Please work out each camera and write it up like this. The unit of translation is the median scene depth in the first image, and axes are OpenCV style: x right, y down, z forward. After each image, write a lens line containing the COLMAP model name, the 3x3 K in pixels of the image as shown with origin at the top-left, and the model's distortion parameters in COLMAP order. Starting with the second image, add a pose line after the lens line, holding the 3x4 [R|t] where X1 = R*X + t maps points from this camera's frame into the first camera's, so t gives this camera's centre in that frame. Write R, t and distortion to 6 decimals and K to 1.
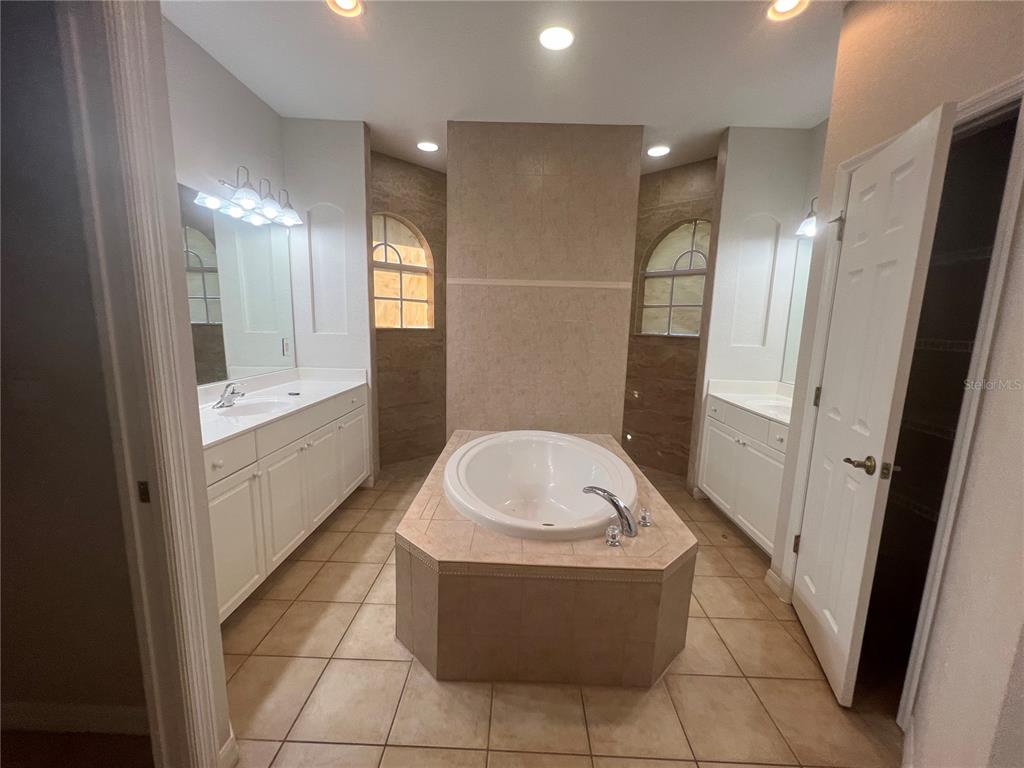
lens RADIAL K [[412.1, 0, 510.7], [0, 412.1, 386.5], [0, 0, 1]] dist [-0.000711, -0.000261]
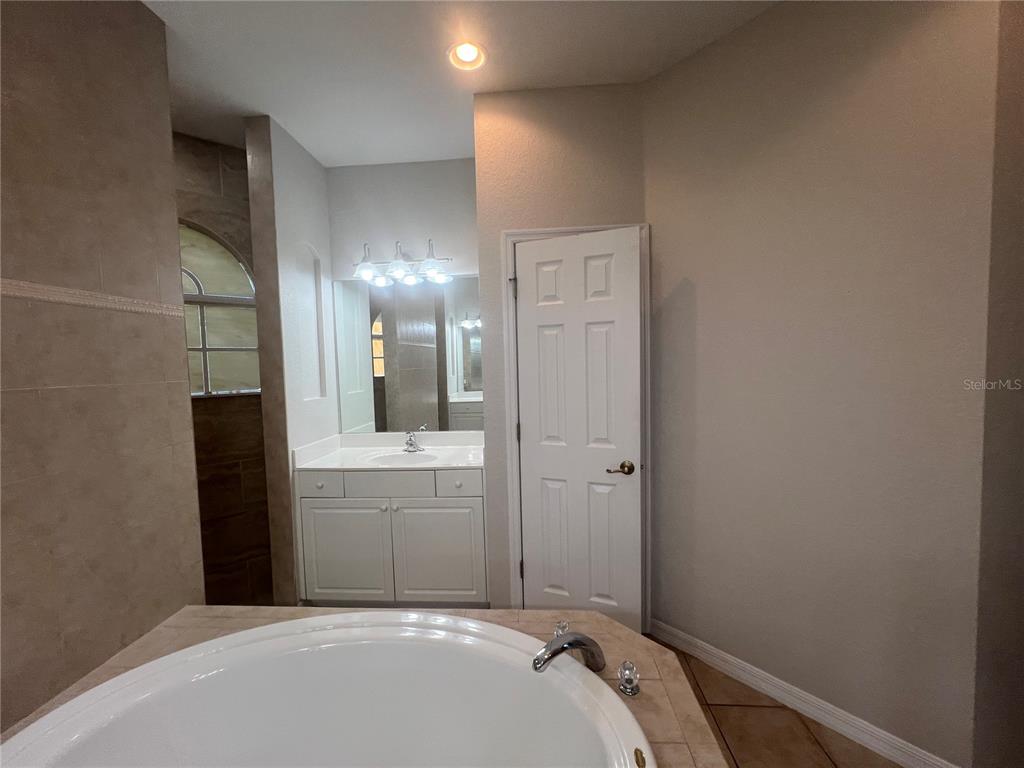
lens RADIAL K [[411.2, 0, 512.0], [0, 411.2, 384.0], [0, 0, 1]] dist [-0.000247, 0.000224]
pose [[0.040524, -0.078657, 0.996078, -0.213088], [0.183309, 0.980562, 0.069974, -0.108646], [-0.982220, 0.179754, 0.054154, 0.550888]]
